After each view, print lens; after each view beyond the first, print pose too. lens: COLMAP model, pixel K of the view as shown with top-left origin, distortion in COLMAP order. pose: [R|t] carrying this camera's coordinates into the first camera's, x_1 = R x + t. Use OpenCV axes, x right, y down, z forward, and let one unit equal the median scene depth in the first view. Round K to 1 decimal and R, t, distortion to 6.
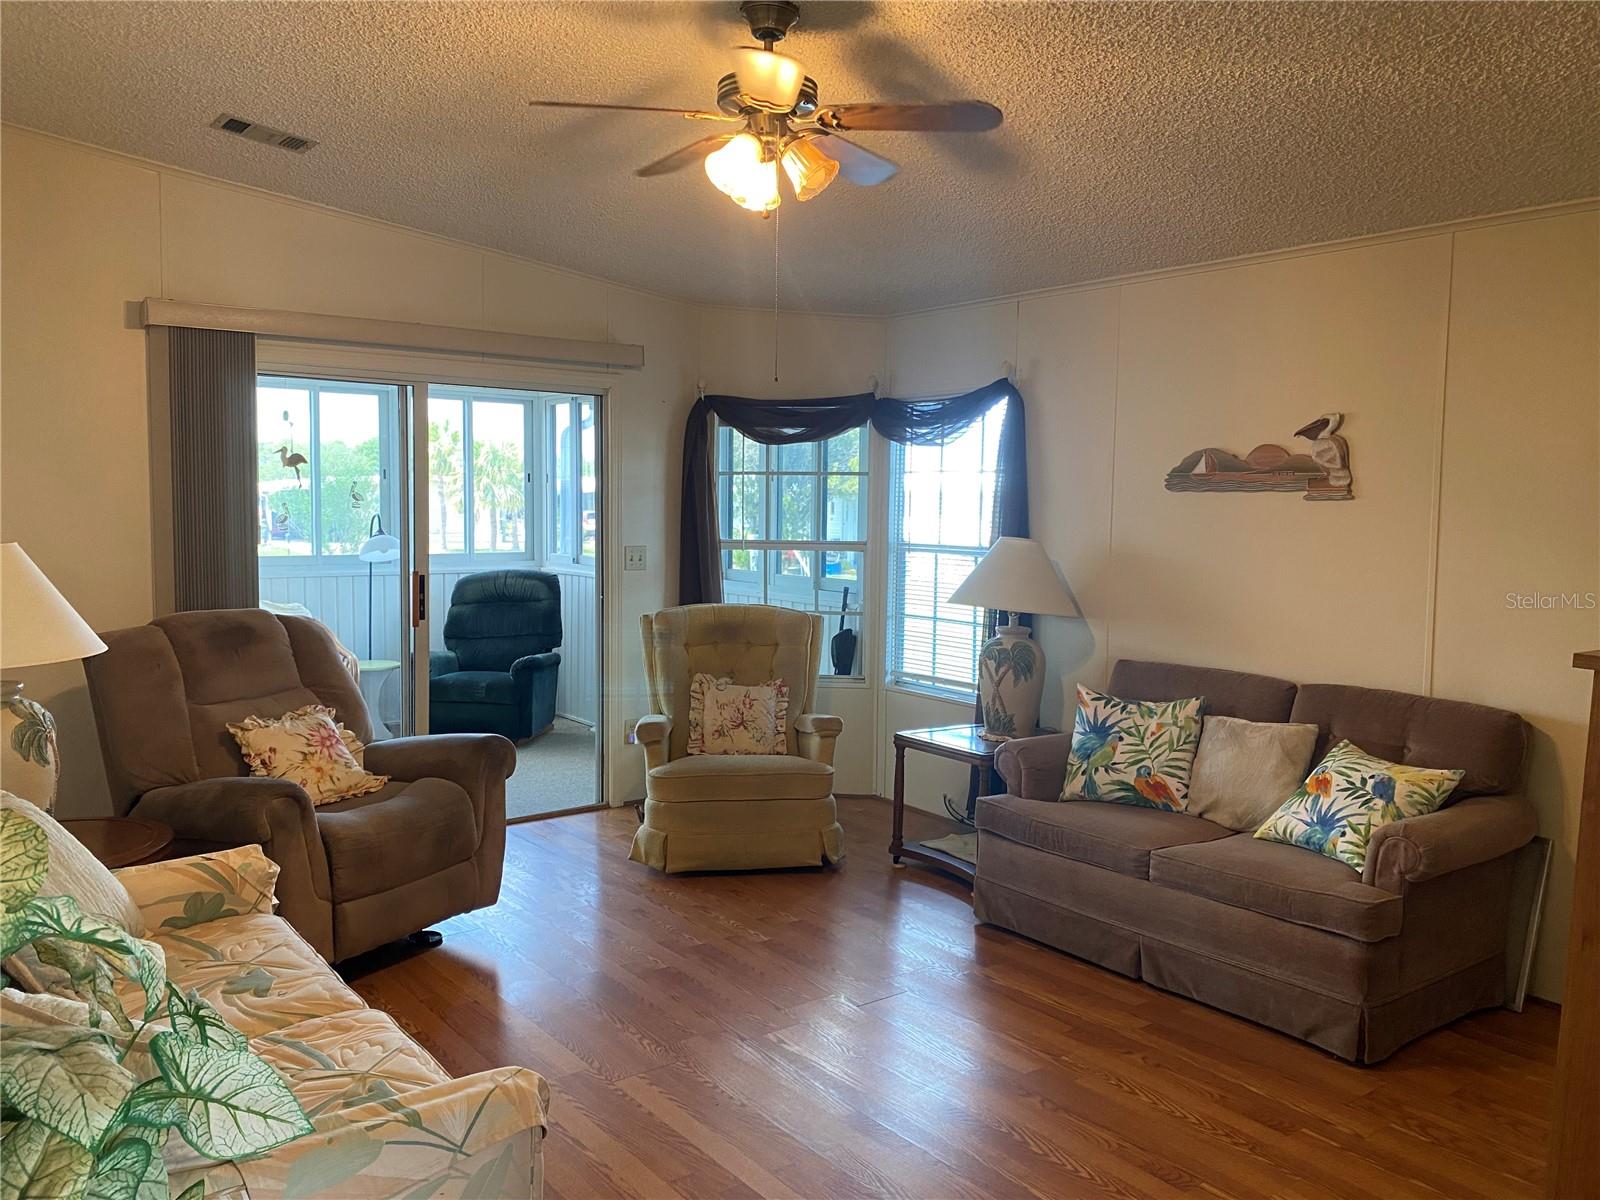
lens RADIAL K [[1216.5, 0, 785.0], [0, 1216.5, 591.7], [0, 0, 1]] dist [0.078893, -0.145507]
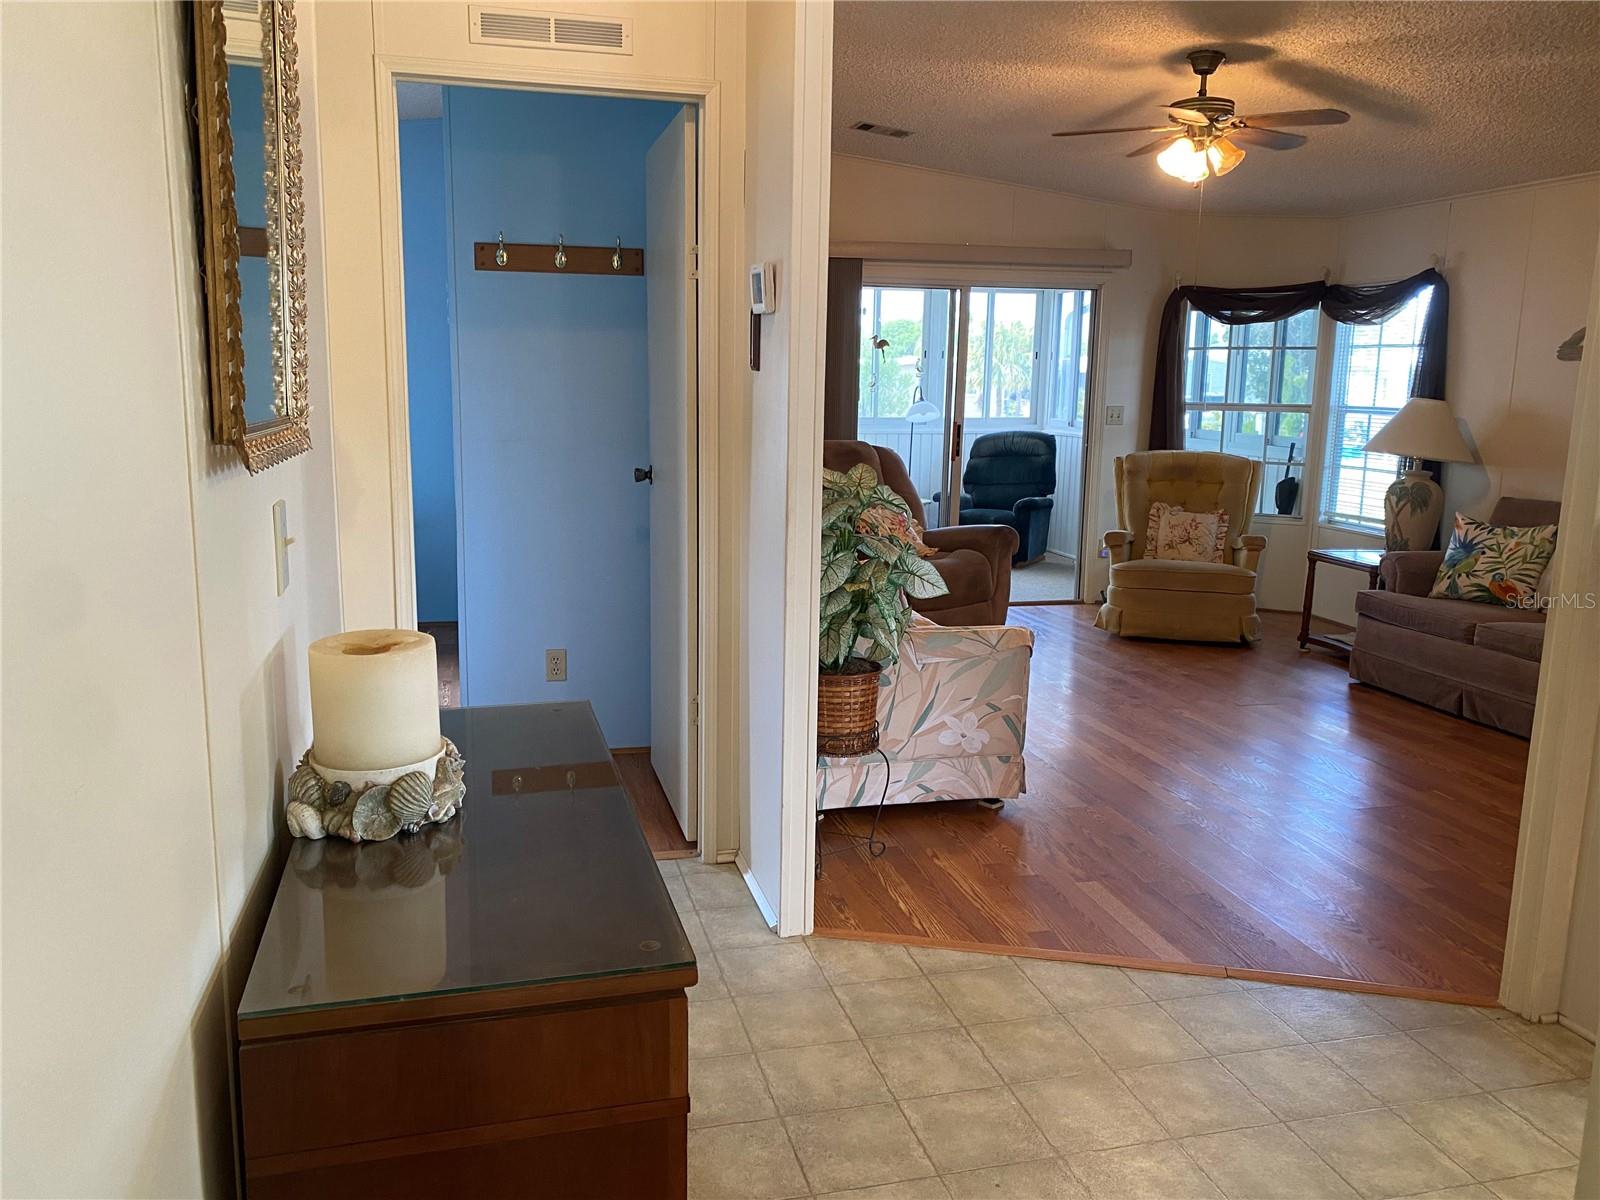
lens RADIAL K [[1216.5, 0, 785.0], [0, 1216.5, 591.7], [0, 0, 1]] dist [0.078893, -0.145507]
pose [[0.919914, 0.069312, -0.385946, 0.078909], [-0.032144, 0.994271, 0.101945, 0.041530], [0.390800, -0.081375, 0.916871, -0.395596]]
